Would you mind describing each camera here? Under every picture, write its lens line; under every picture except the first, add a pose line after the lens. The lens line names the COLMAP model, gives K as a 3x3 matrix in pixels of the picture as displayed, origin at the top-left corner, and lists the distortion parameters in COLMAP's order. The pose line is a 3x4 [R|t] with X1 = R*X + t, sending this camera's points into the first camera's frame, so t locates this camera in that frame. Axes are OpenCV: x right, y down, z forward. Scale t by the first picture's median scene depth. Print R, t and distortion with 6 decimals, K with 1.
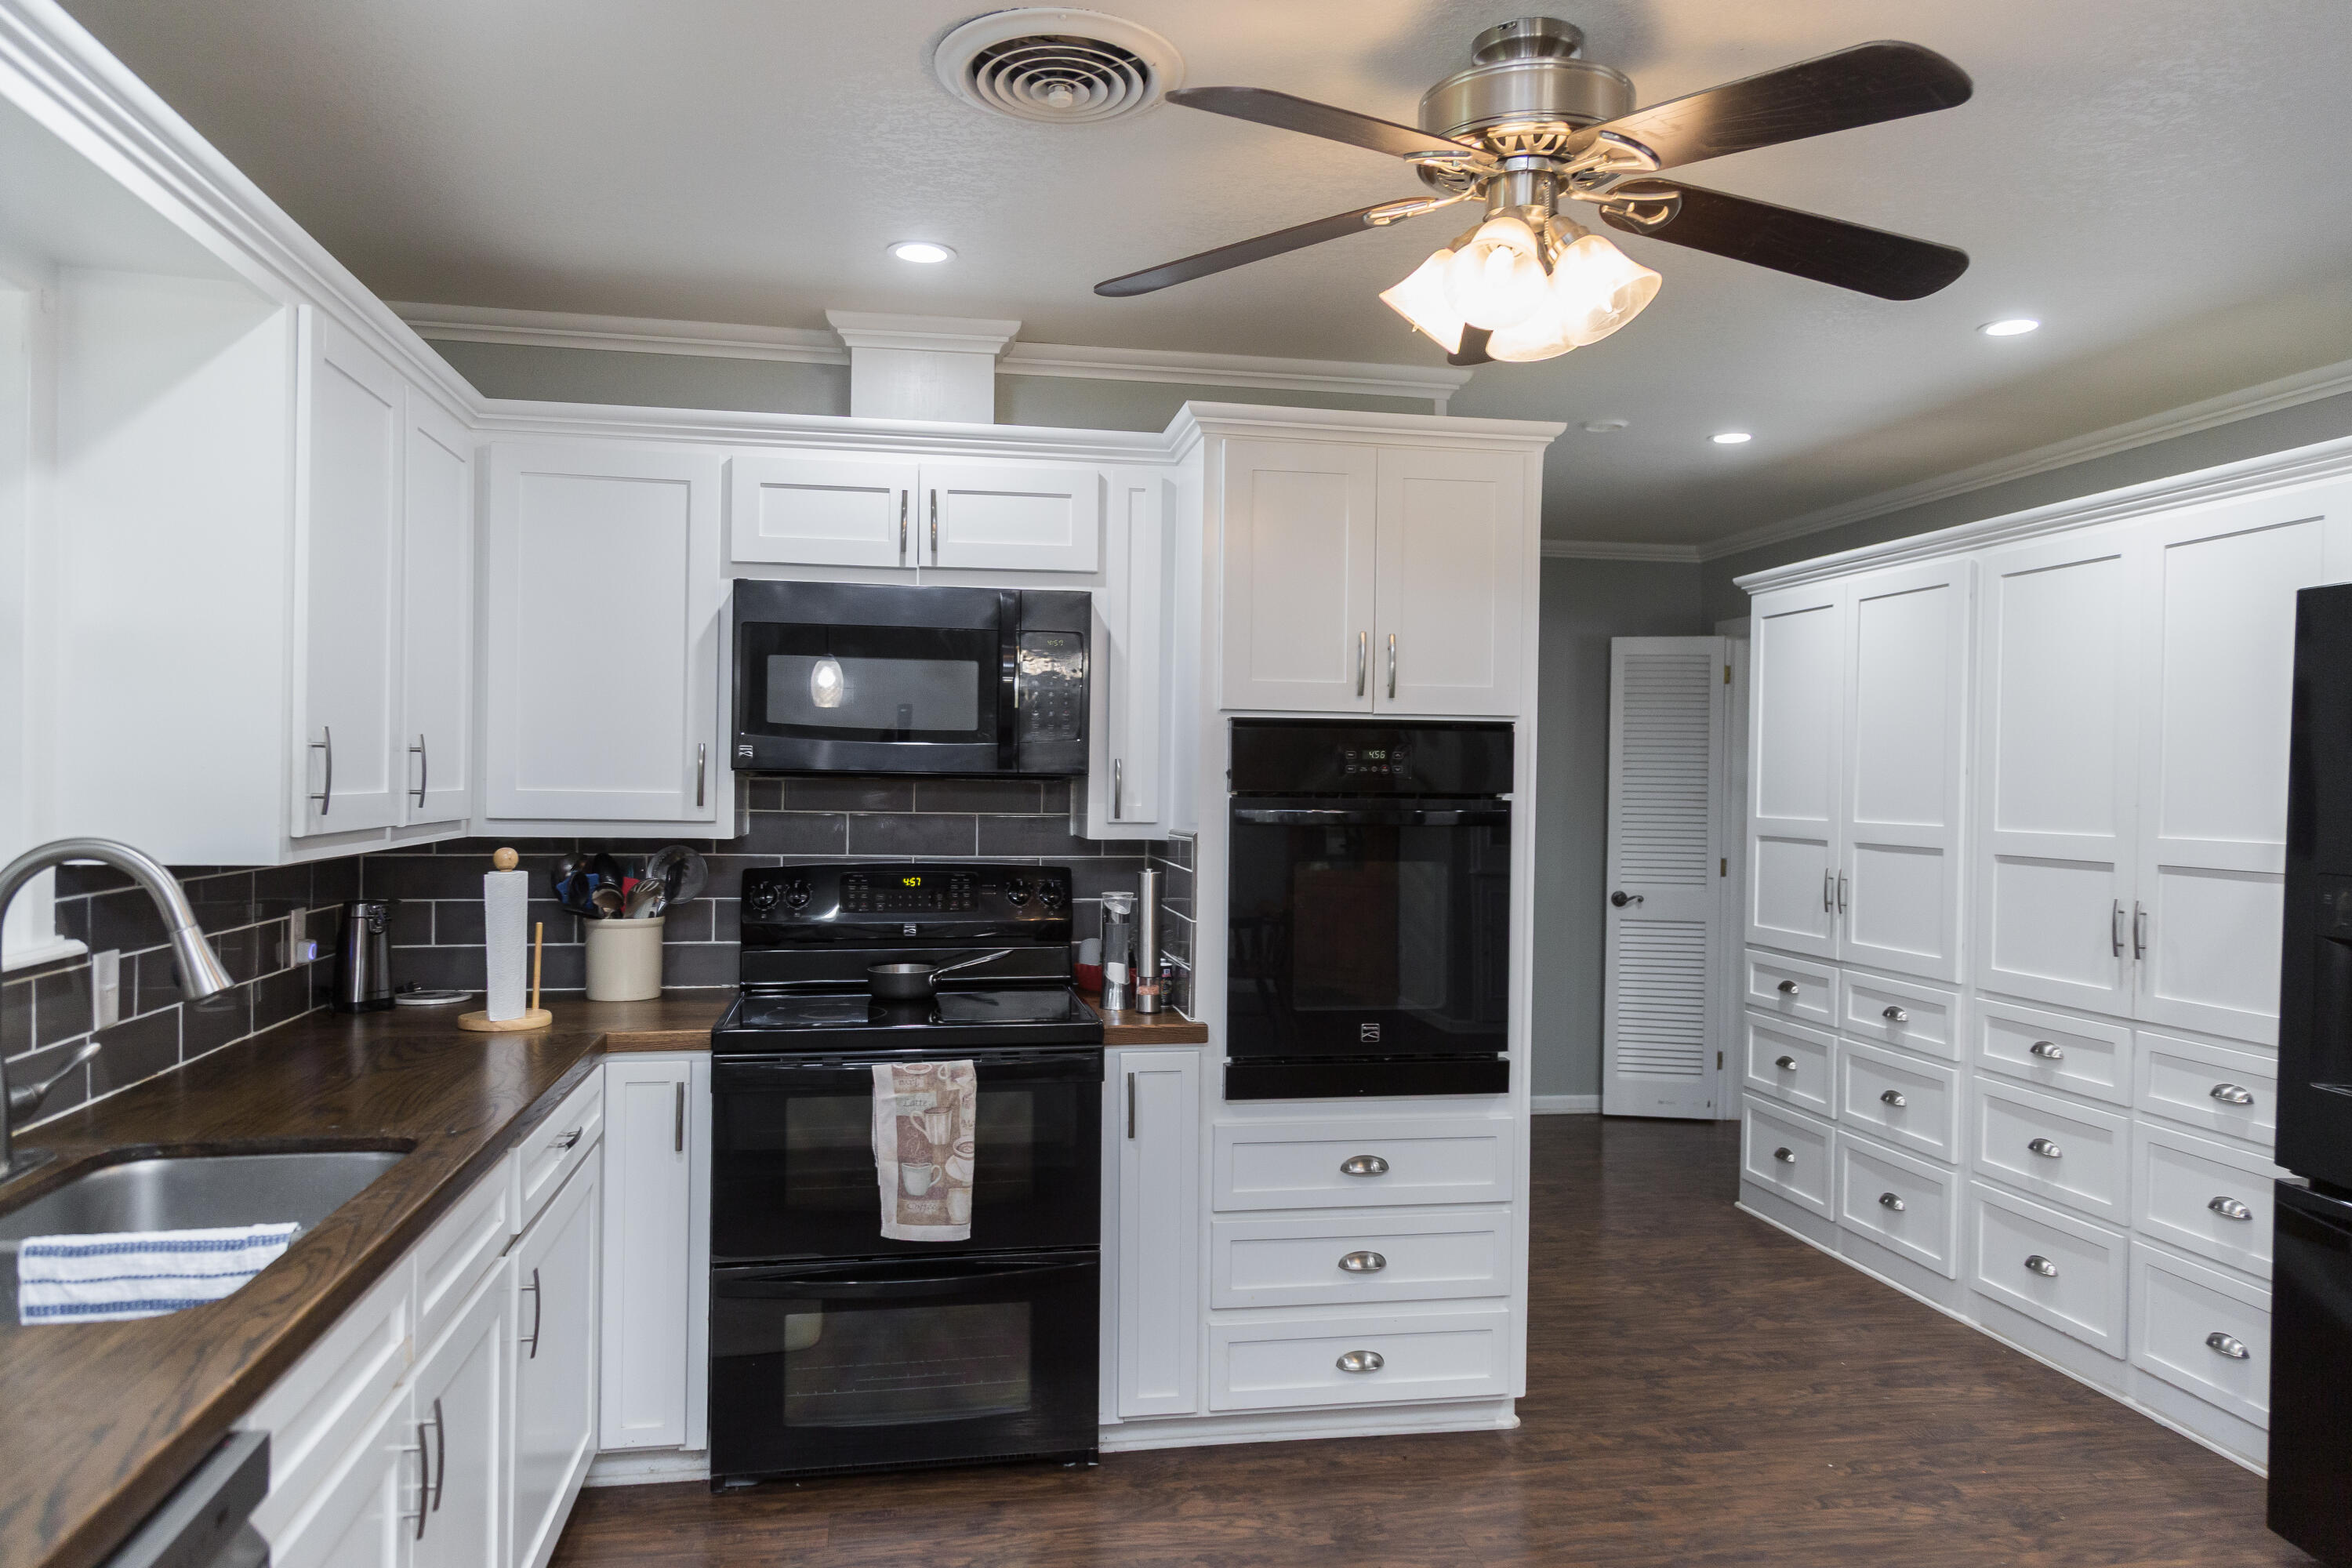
lens RADIAL K [[1576.7, 0, 1176.0], [0, 1576.7, 784.0], [0, 0, 1]] dist [0.019082, 0.000447]
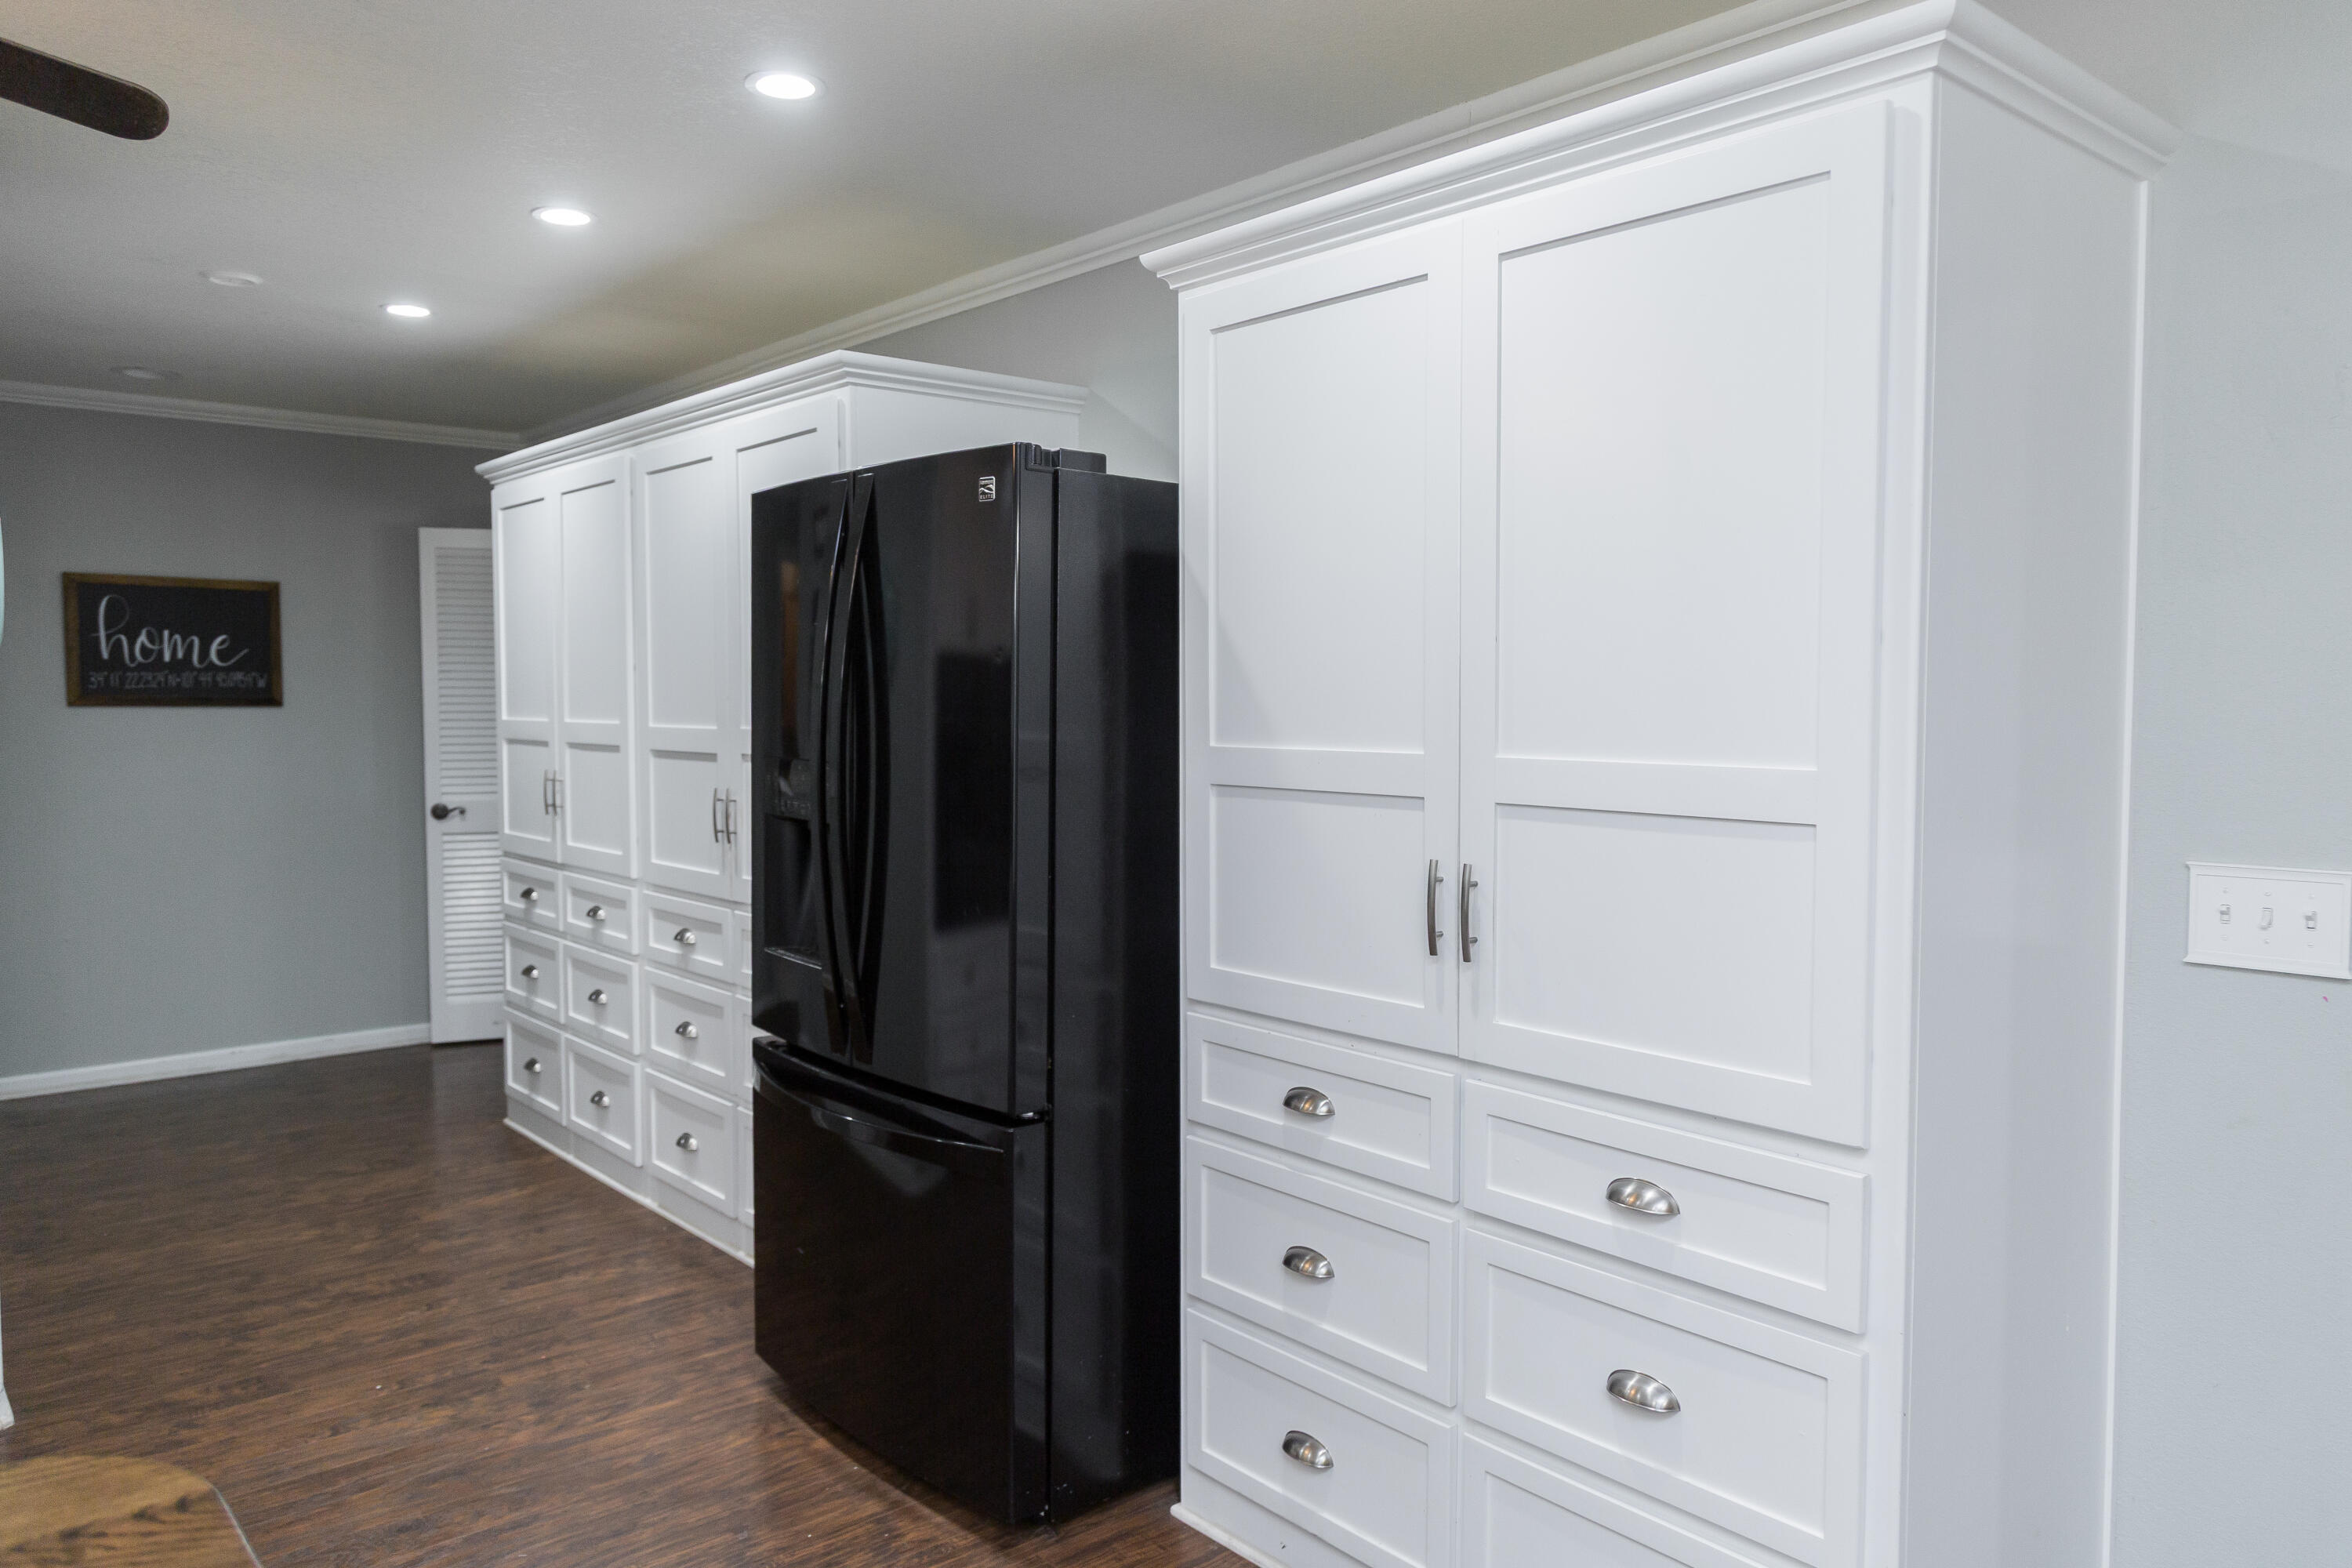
lens RADIAL K [[1619.2, 0, 1176.0], [0, 1619.2, 784.0], [0, 0, 1]] dist [0.008093, -0.002803]
pose [[0.862458, -0.046000, 0.504034, 0.333625], [0.017142, 0.997945, 0.061743, 0.009678], [-0.505839, -0.044610, 0.861474, -0.077191]]
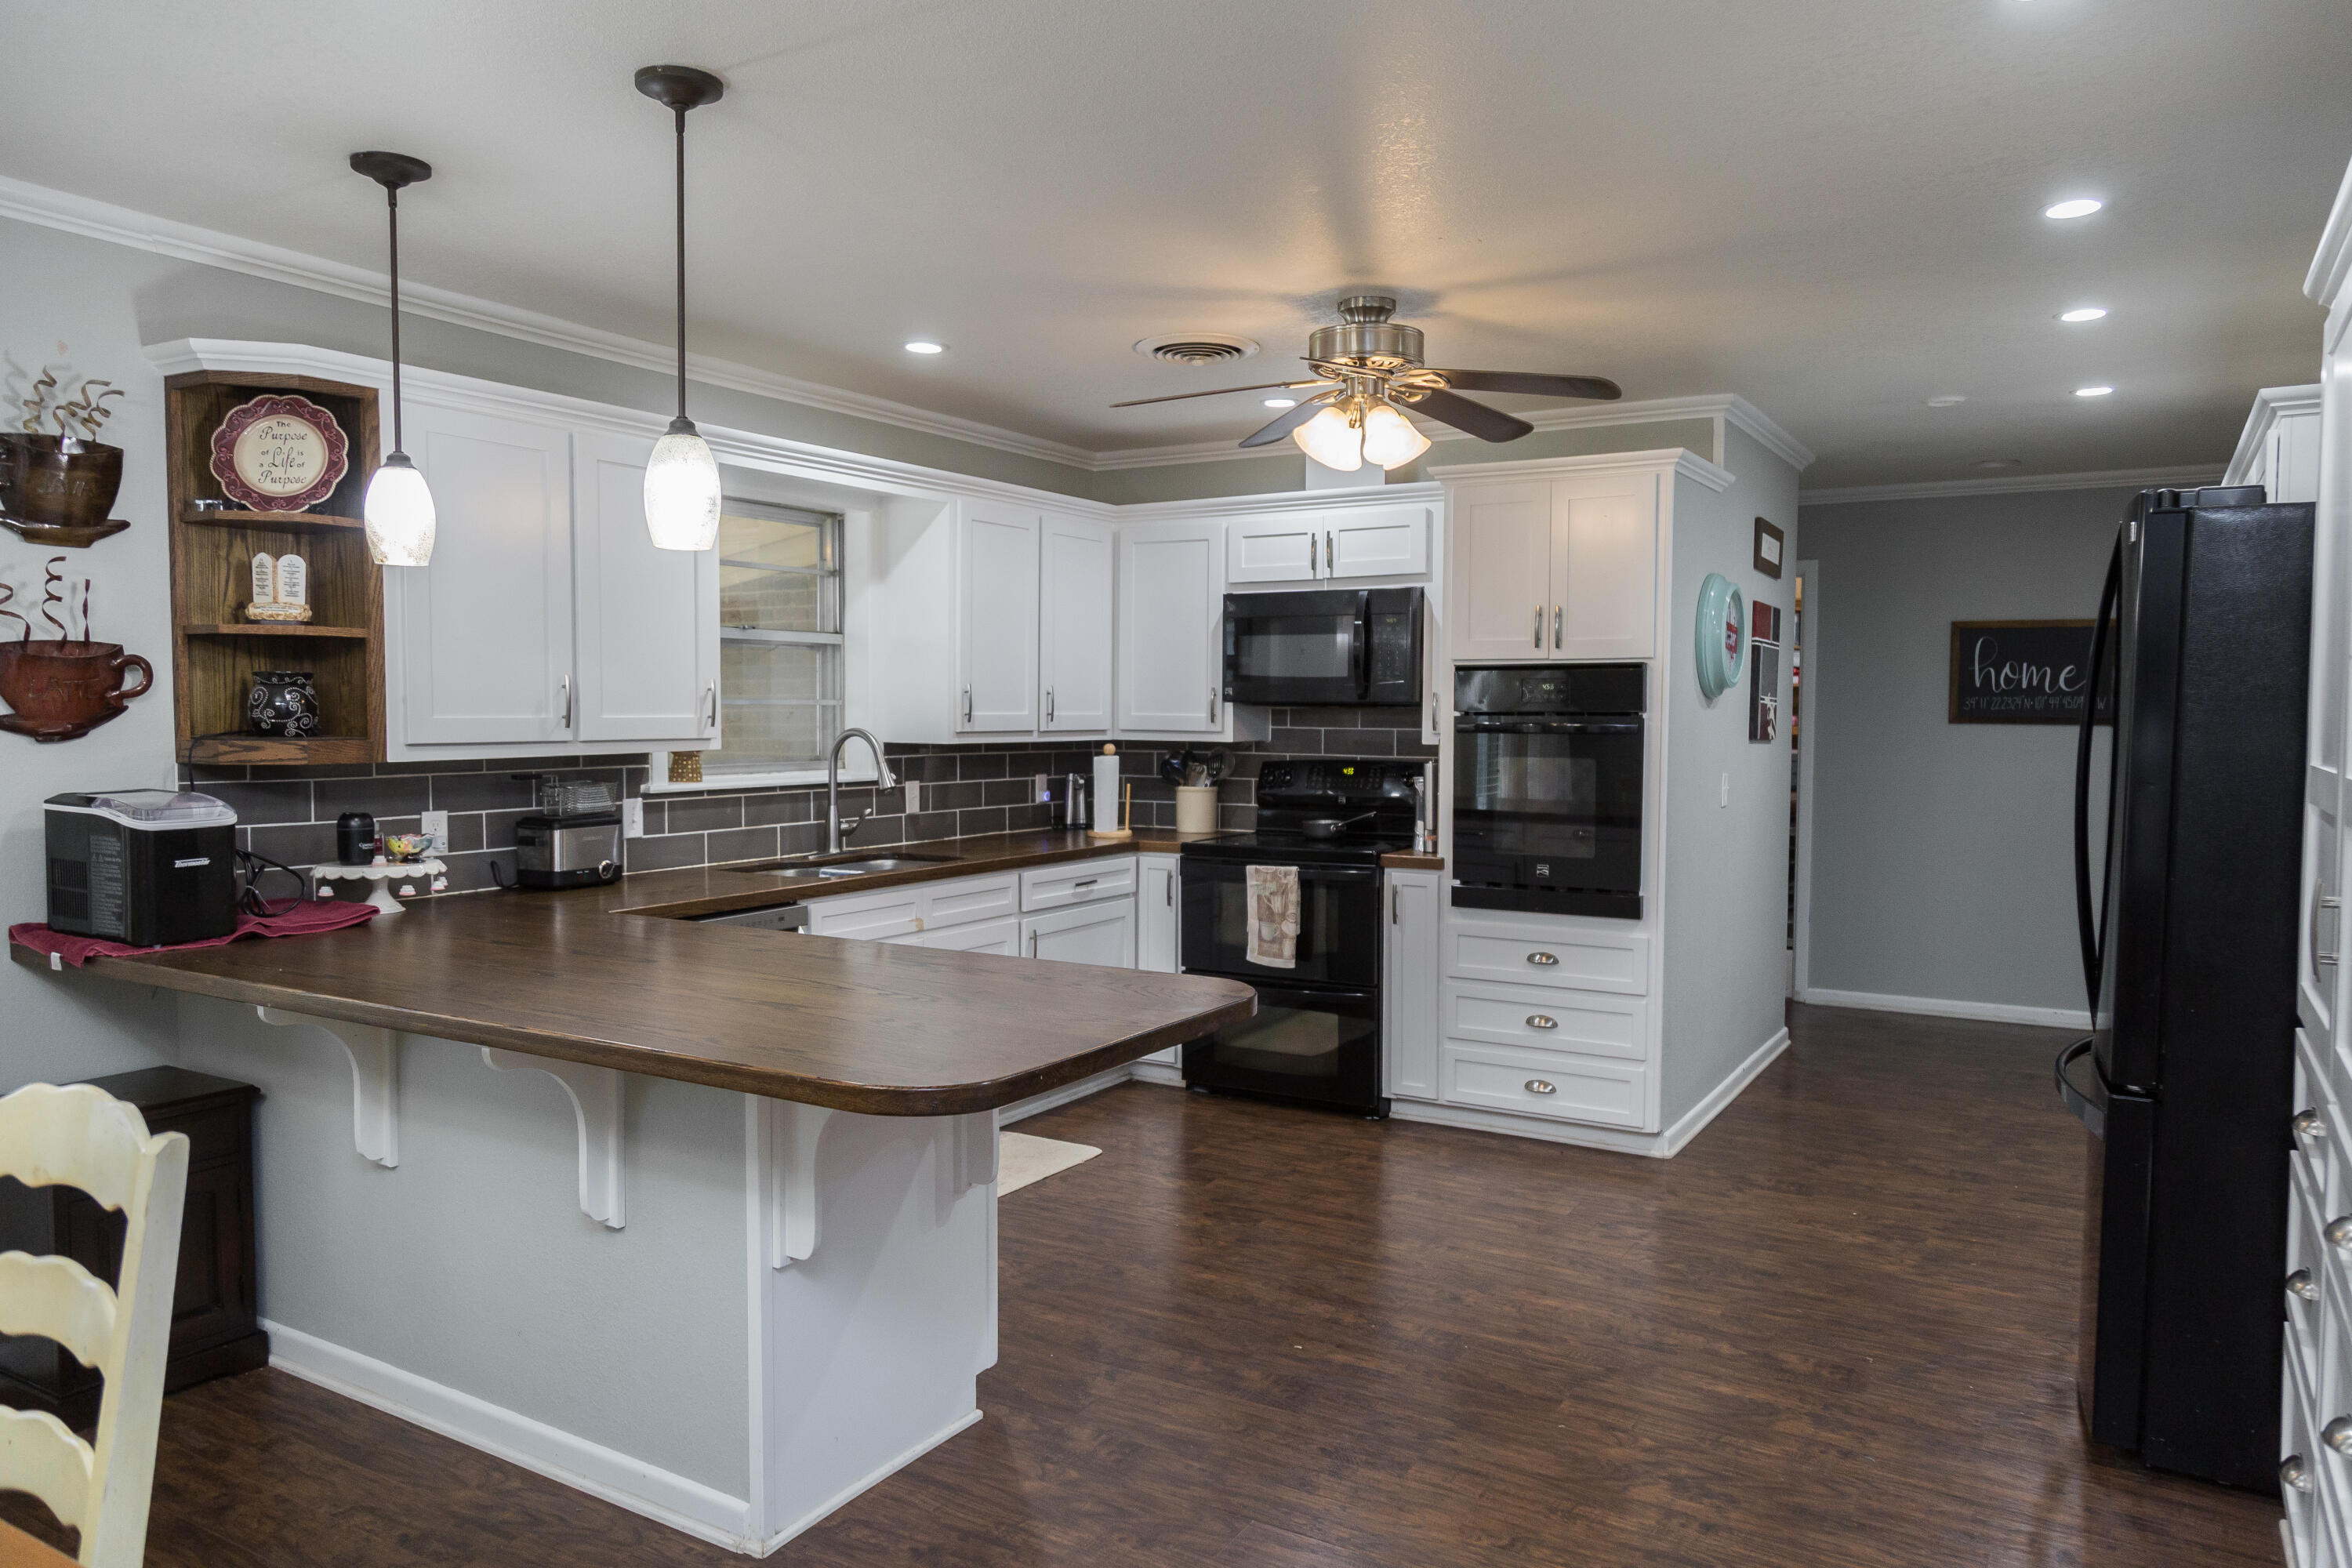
lens RADIAL K [[1585.3, 0, 1176.0], [0, 1585.3, 784.0], [0, 0, 1]] dist [-0.002013, -0.001103]
pose [[0.748074, 0.020563, -0.663297, 0.821323], [0.001863, 0.999451, 0.033086, 0.022713], [0.663613, -0.025986, 0.747625, -0.345702]]
